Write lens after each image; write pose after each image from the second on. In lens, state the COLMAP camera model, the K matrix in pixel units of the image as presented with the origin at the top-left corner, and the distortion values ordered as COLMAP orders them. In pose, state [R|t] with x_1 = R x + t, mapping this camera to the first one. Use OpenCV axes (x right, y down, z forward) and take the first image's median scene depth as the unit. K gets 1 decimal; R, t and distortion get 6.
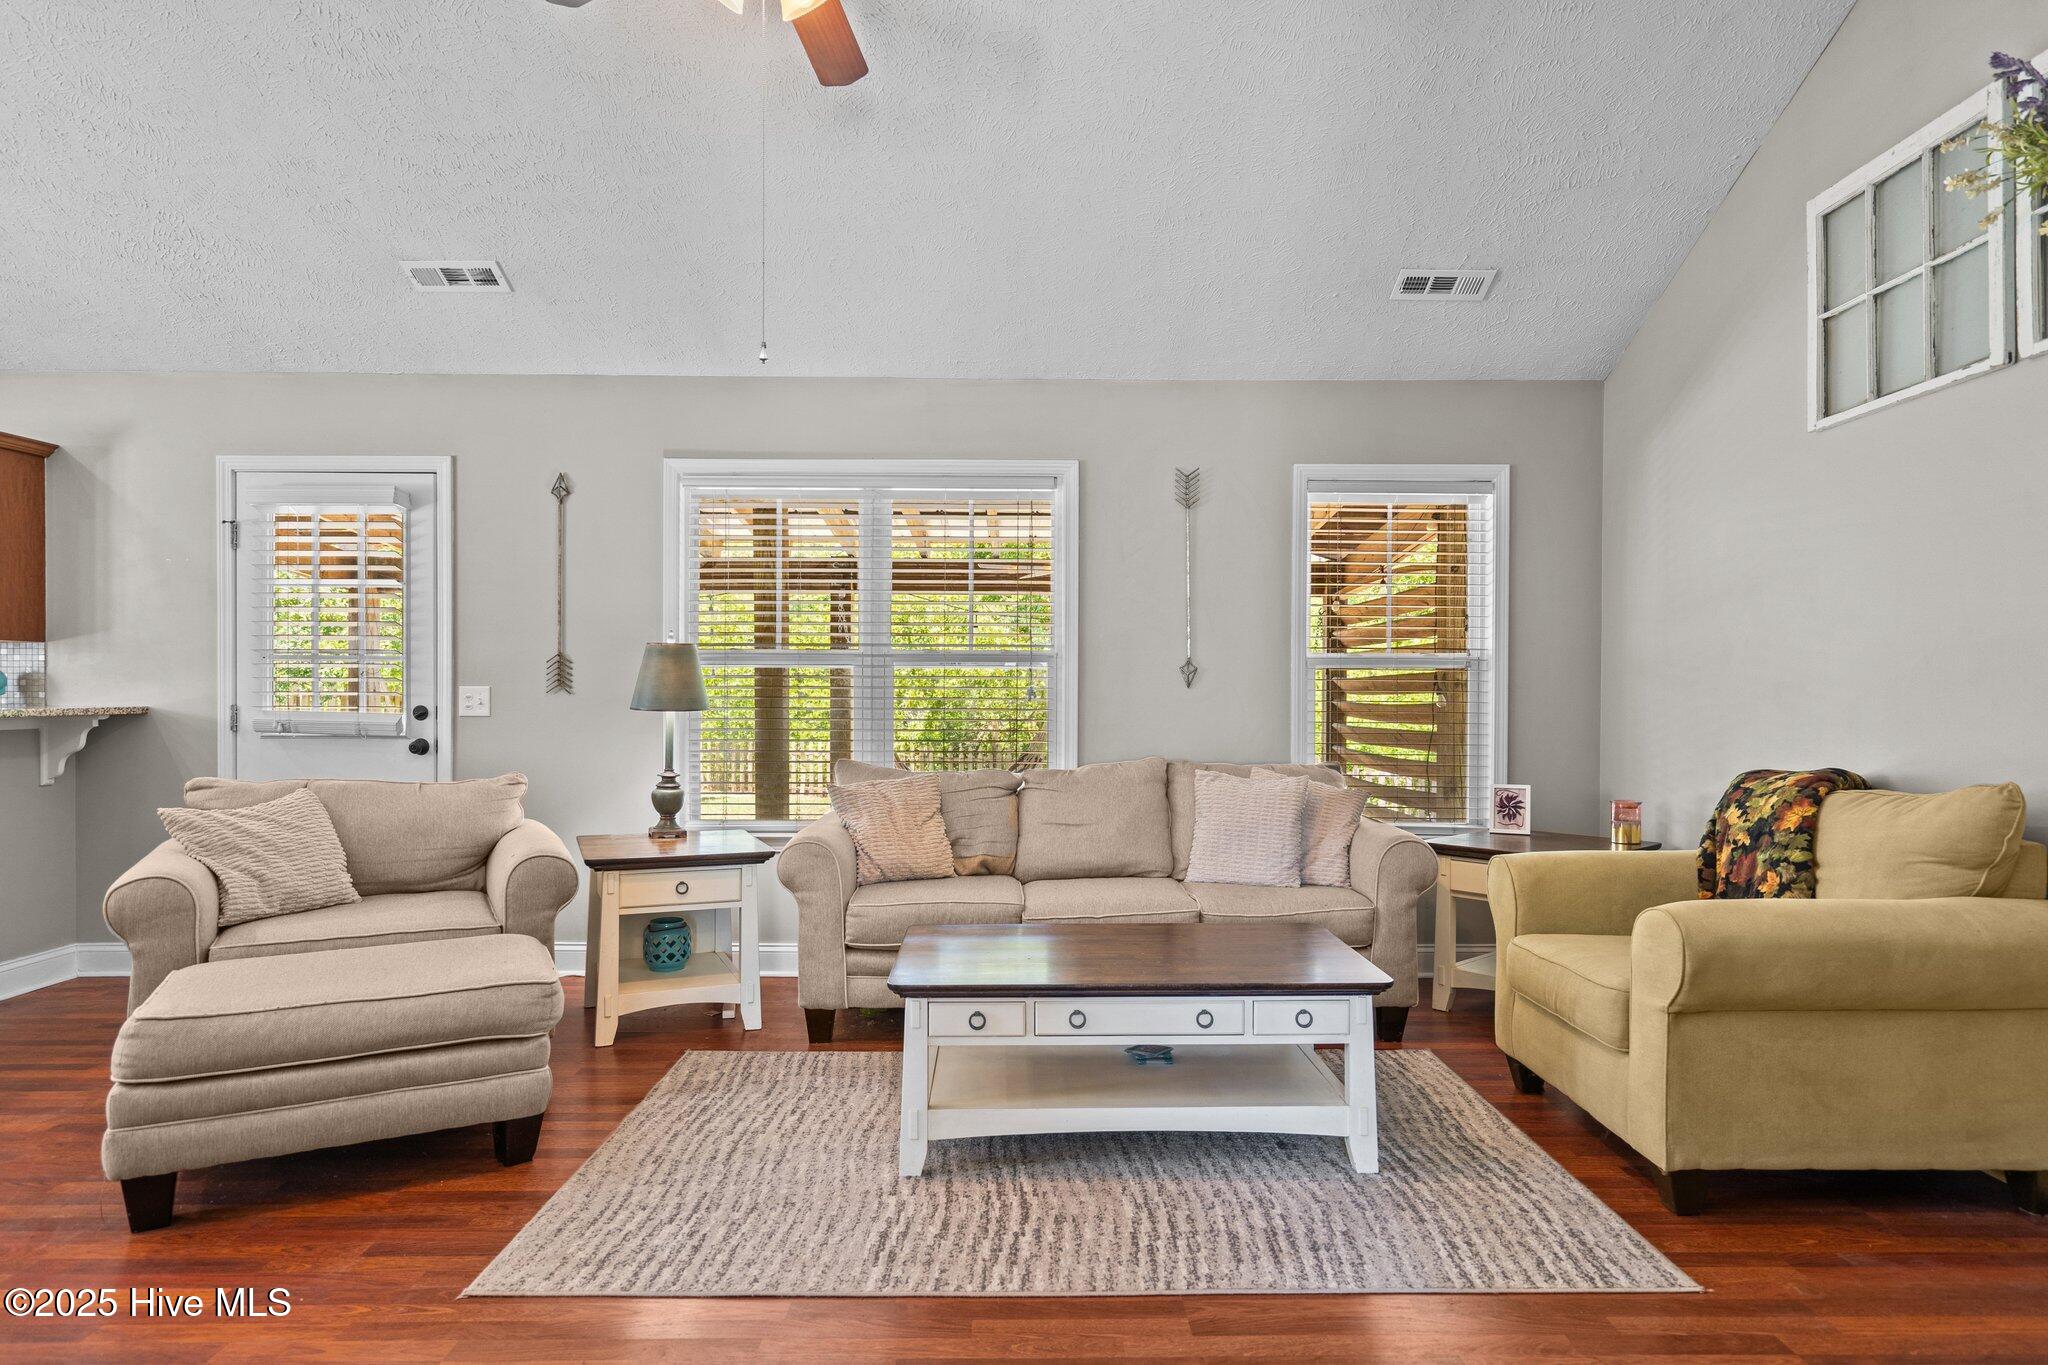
lens RADIAL K [[1183.4, 0, 1029.2], [0, 1183.4, 694.0], [0, 0, 1]] dist [0.013836, -0.001956]
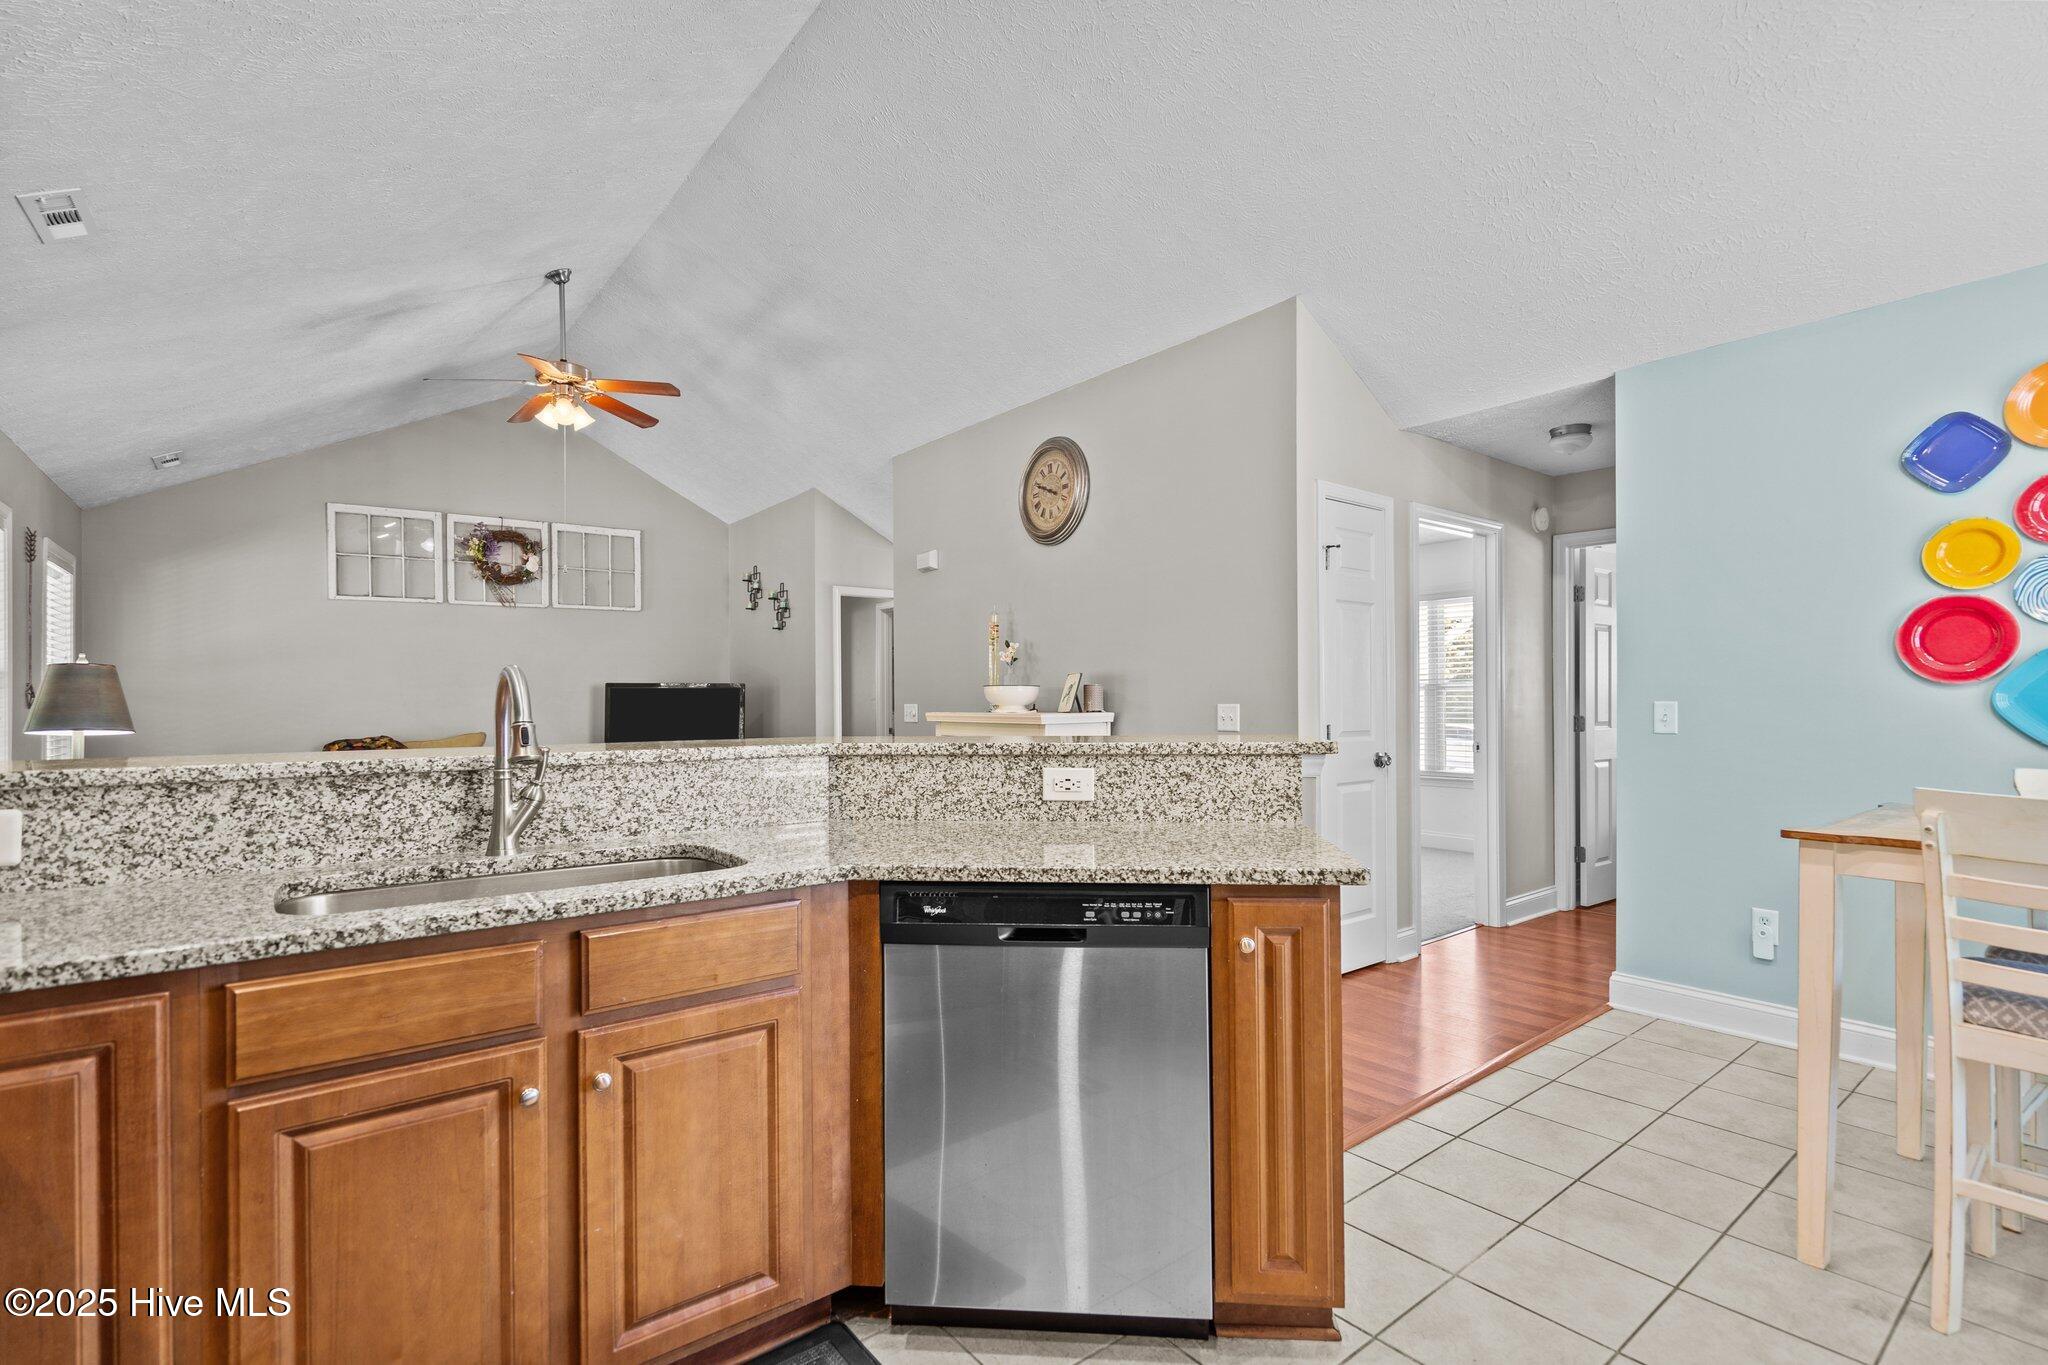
lens RADIAL K [[933.0, 0, 1029.3], [0, 933.0, 703.8], [0, 0, 1]] dist [-0.003554, 0.001841]
pose [[-0.619266, -0.002892, 0.785176, -1.393540], [0.008093, 0.999917, 0.010066, -0.012205], [-0.785139, 0.012589, -0.619191, 0.864149]]
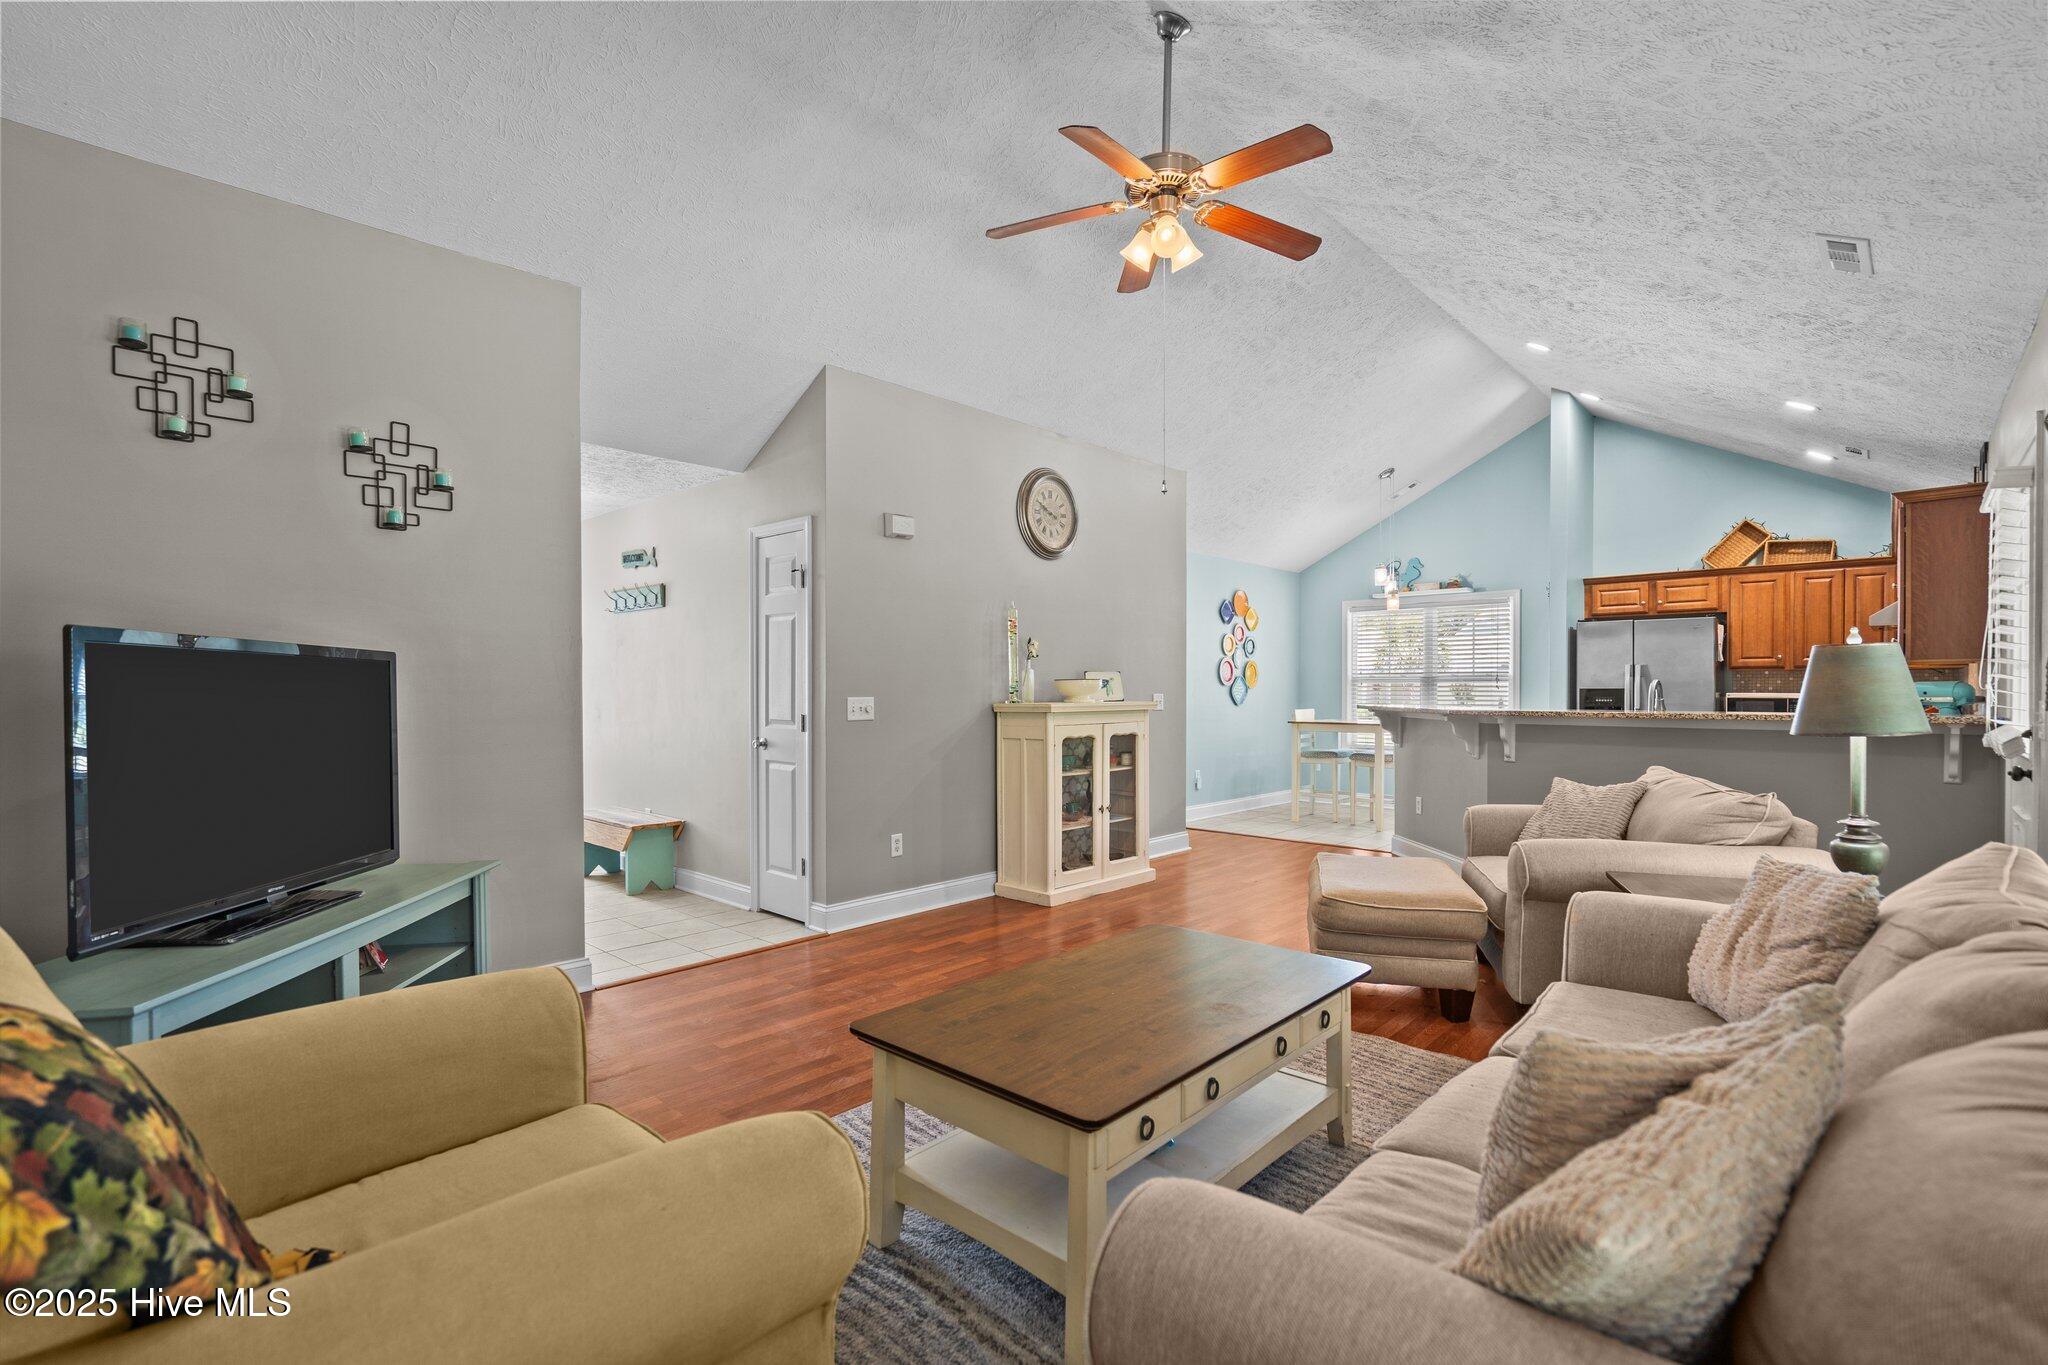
lens RADIAL K [[933.0, 0, 1032.5], [0, 933.0, 684.6], [0, 0, 1]] dist [-0.003554, 0.001841]
pose [[-0.686152, -0.004389, -0.727445, 0.475583], [-0.004937, 0.999987, -0.001377, -0.014036], [0.727441, 0.002646, -0.686165, 1.032561]]
